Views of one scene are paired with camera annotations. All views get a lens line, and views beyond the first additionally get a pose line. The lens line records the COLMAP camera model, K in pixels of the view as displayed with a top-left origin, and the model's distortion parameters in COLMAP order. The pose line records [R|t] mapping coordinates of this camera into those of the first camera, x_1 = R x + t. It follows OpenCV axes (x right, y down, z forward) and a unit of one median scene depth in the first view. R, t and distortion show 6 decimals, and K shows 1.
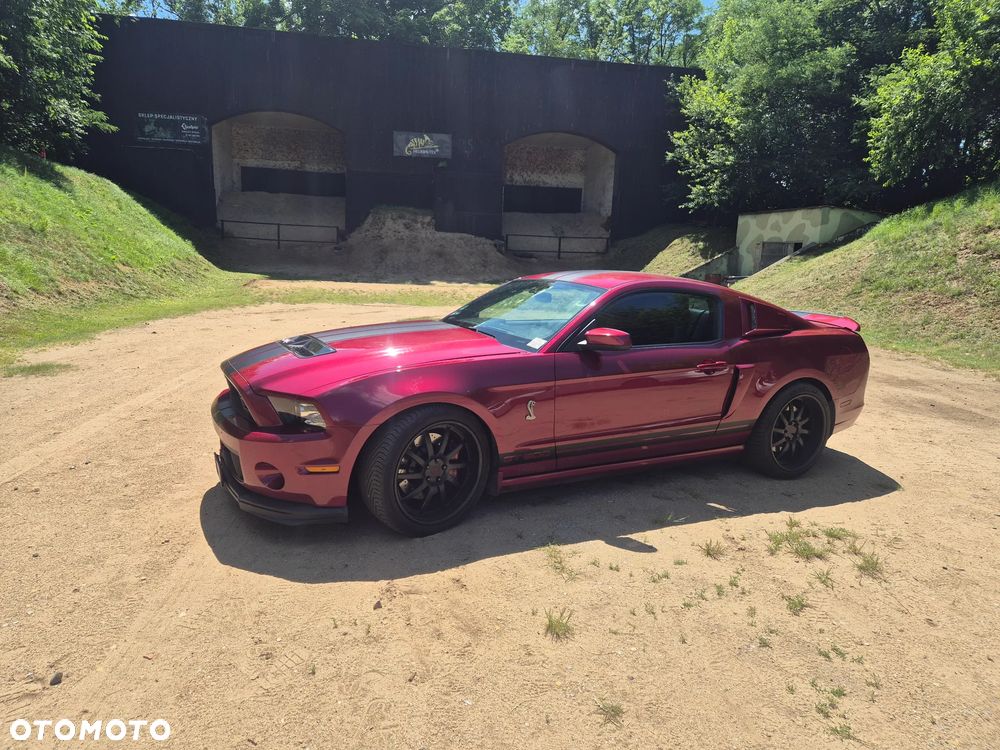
lens RADIAL K [[668.0, 0, 493.0], [0, 668.0, 375.2], [0, 0, 1]] dist [0.077335, -0.068496]
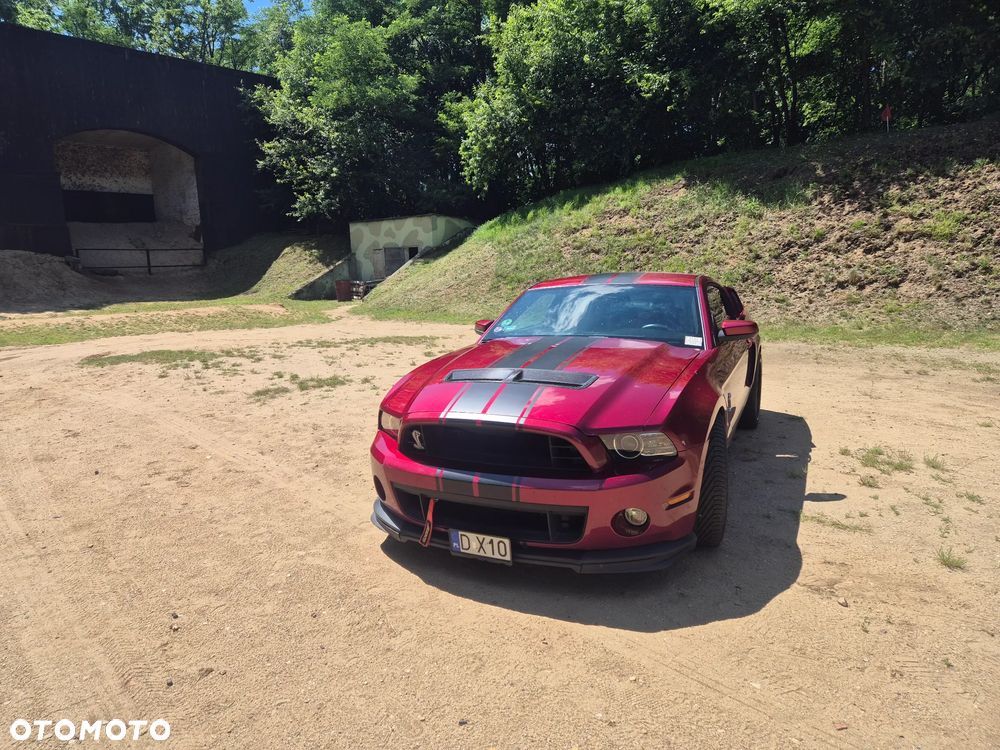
lens RADIAL K [[668.0, 0, 489.8], [0, 668.0, 375.6], [0, 0, 1]] dist [0.077335, -0.068496]
pose [[0.795659, -0.155636, 0.585410, -0.119776], [0.161889, 0.985911, 0.042082, -0.013310], [-0.583712, 0.061289, 0.809645, 0.047757]]
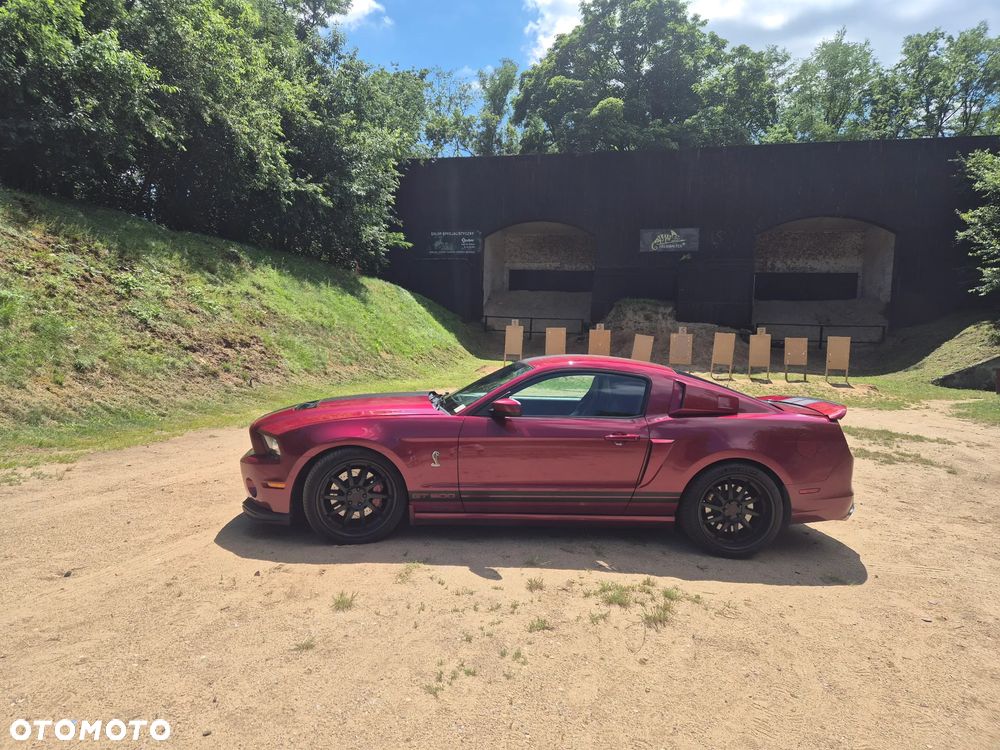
lens RADIAL K [[668.0, 0, 484.9], [0, 668.0, 372.8], [0, 0, 1]] dist [0.077335, -0.068496]
pose [[0.909493, 0.020009, -0.415237, 0.092338], [-0.076326, 0.989899, -0.119479, 0.004763], [0.408651, 0.140358, 0.901833, -0.019847]]
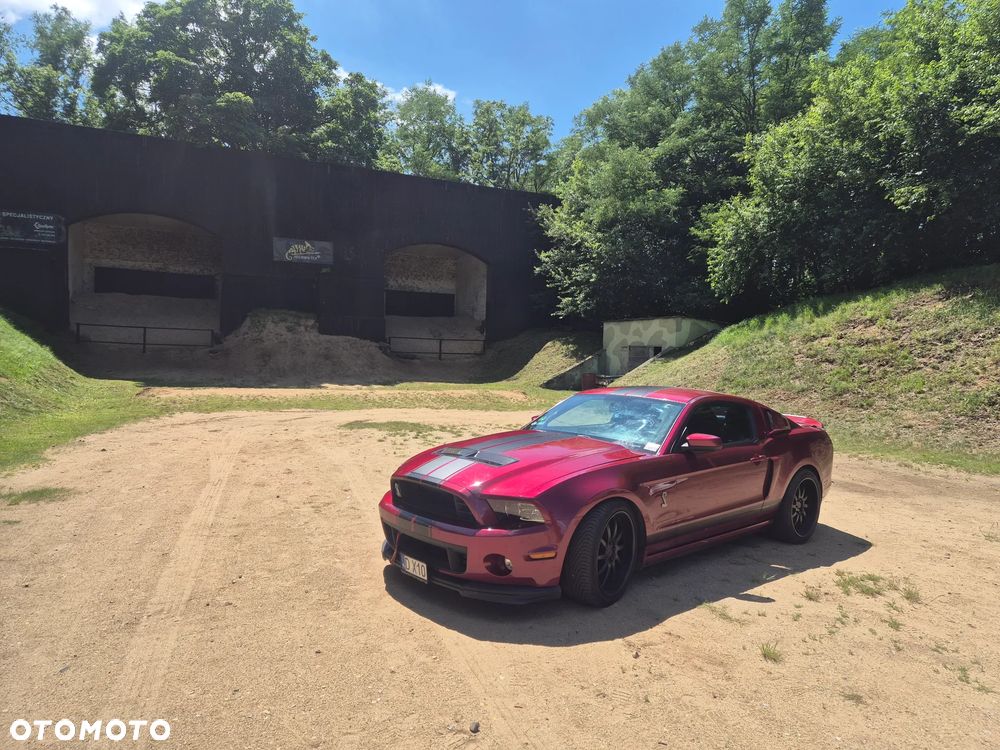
lens RADIAL K [[668.0, 0, 508.2], [0, 668.0, 376.3], [0, 0, 1]] dist [0.077335, -0.068496]
pose [[0.969117, -0.015193, 0.246132, -0.075896], [0.049869, 0.989553, -0.135272, -0.003100], [-0.241506, 0.143368, 0.959750, -0.029268]]
